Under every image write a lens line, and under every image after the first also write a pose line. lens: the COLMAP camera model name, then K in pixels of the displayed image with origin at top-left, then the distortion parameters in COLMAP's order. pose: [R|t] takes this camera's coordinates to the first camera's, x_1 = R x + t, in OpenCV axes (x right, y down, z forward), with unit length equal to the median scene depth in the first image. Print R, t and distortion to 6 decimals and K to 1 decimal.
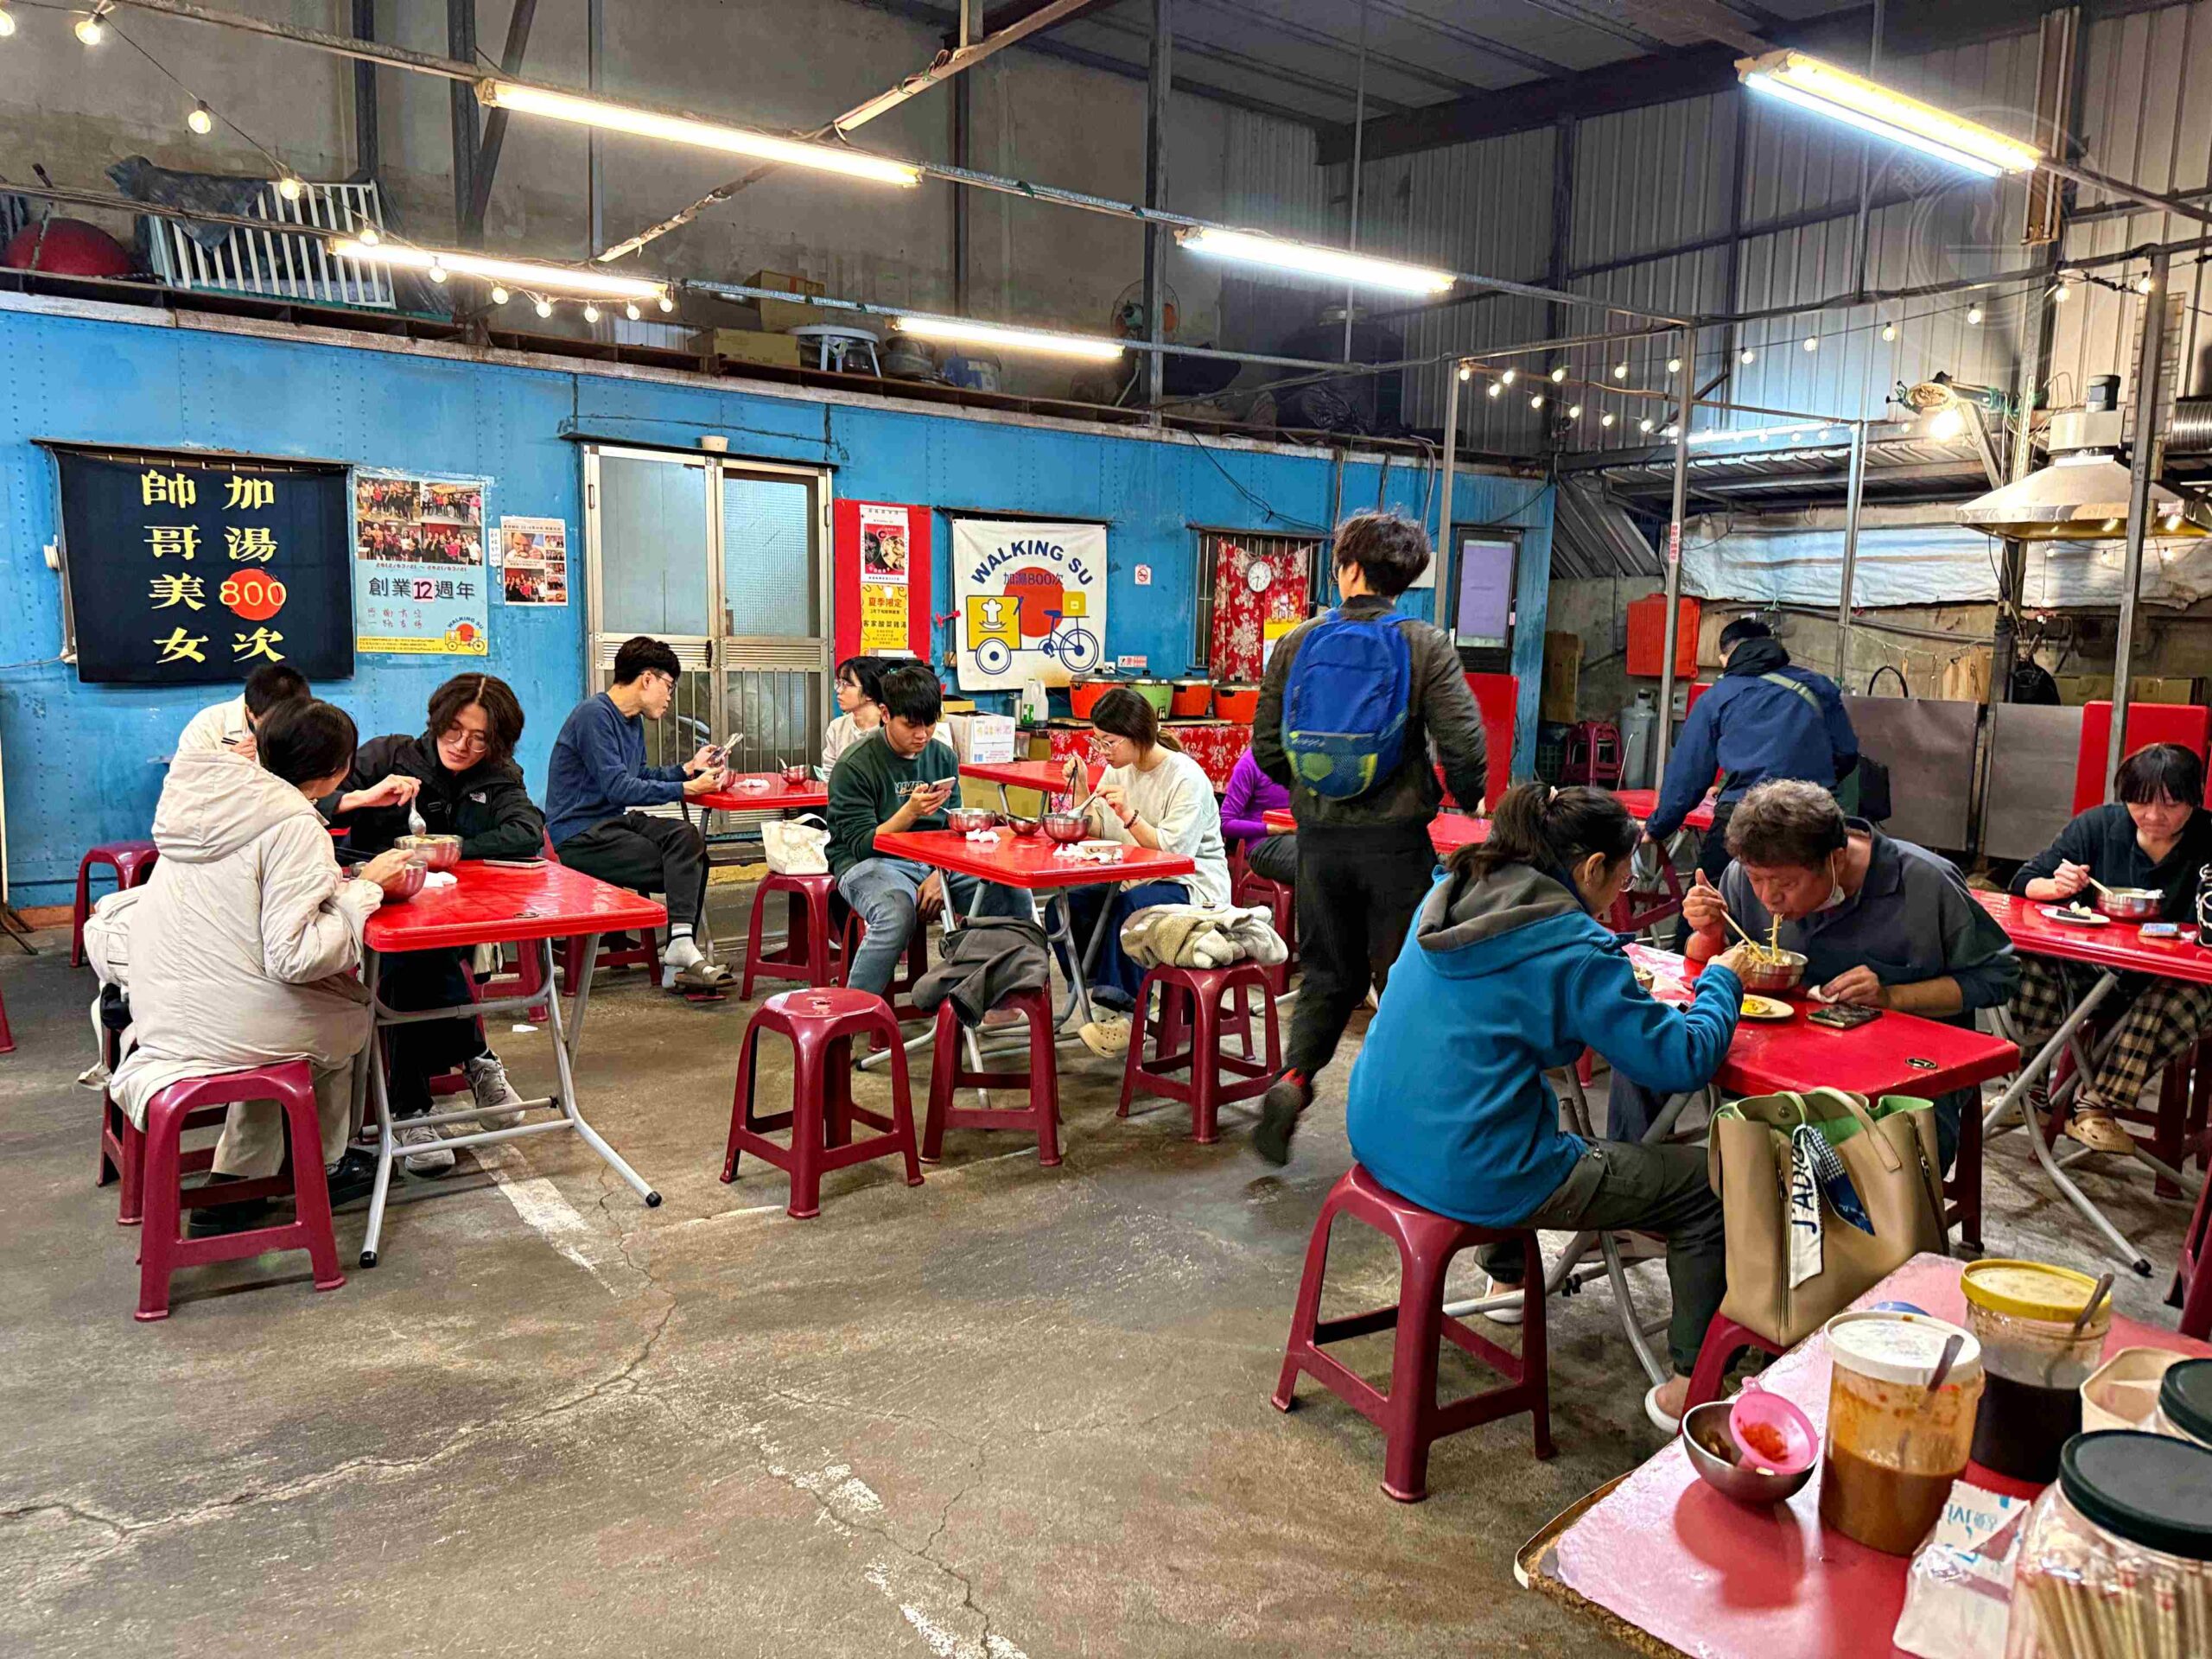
lens RADIAL K [[1568.4, 0, 1095.2], [0, 1568.4, 852.5], [0, 0, 1]] dist [-0.006881, -0.019759]
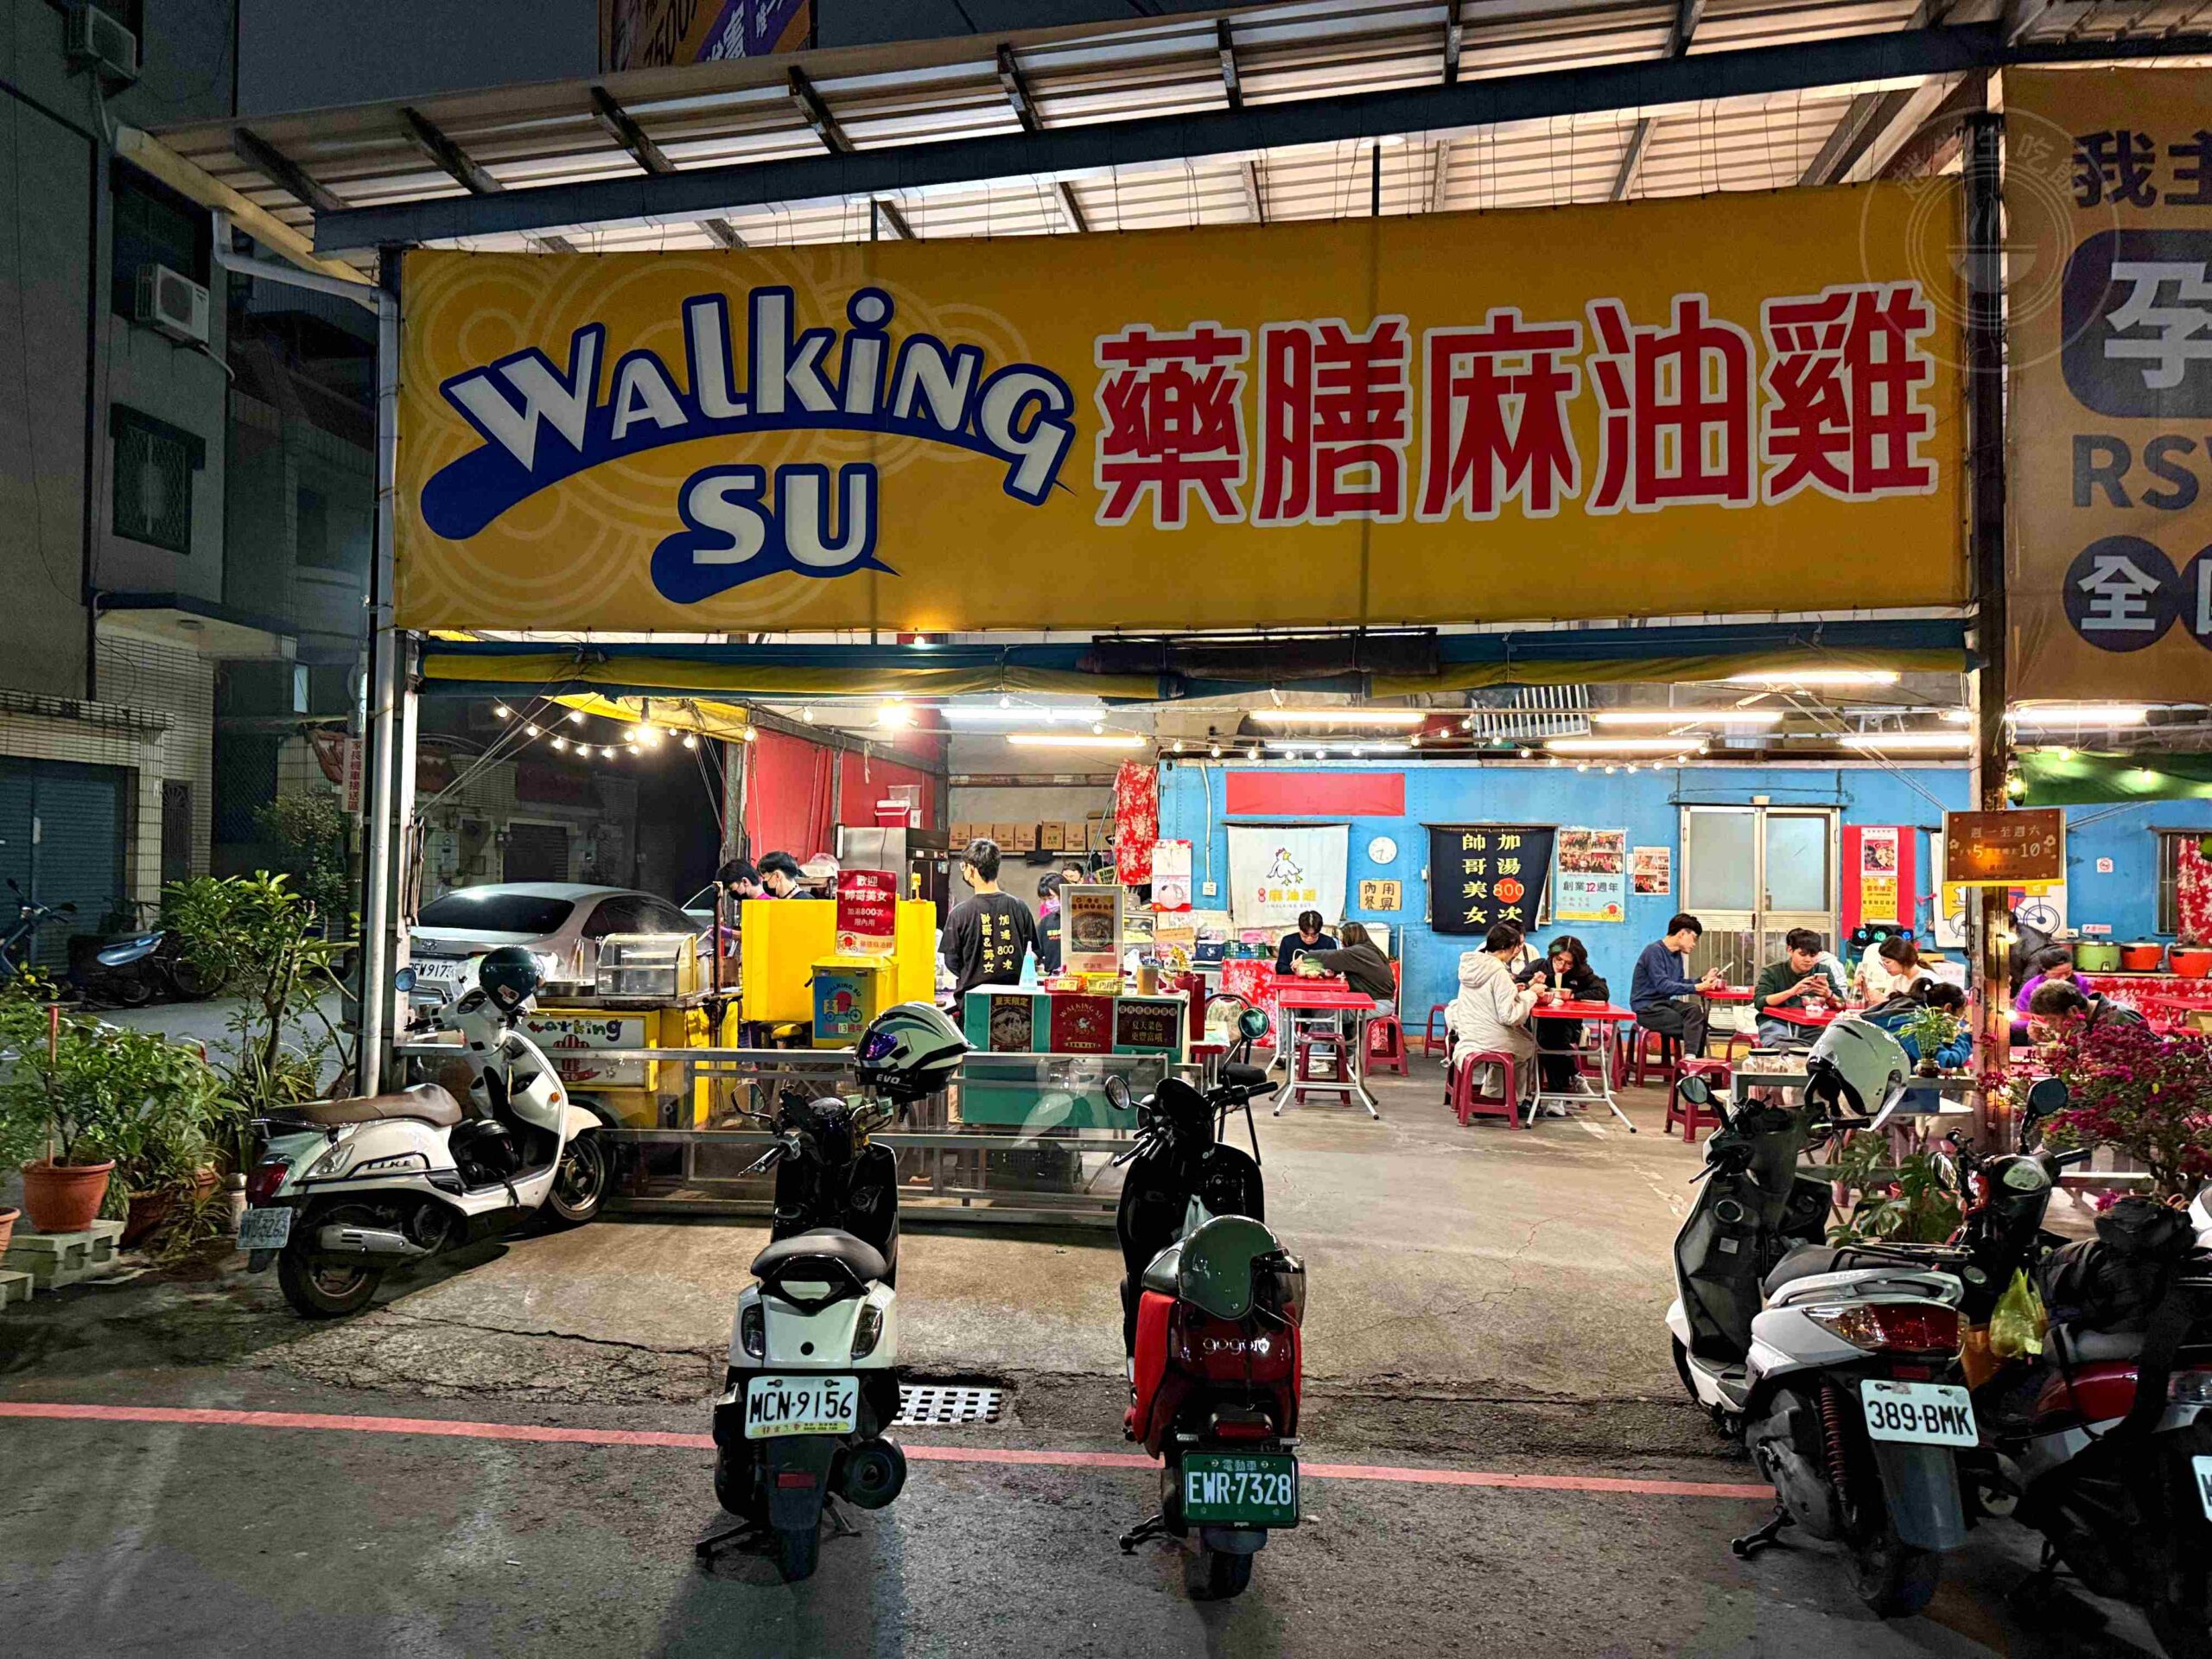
lens RADIAL K [[1568.4, 0, 1094.3], [0, 1568.4, 847.8], [0, 0, 1]] dist [-0.006881, -0.019759]
pose [[0.728996, -0.025639, -0.684038, 0.389991], [-0.091428, 0.986698, -0.134420, 0.086566], [0.678385, 0.160532, 0.716954, -0.702600]]
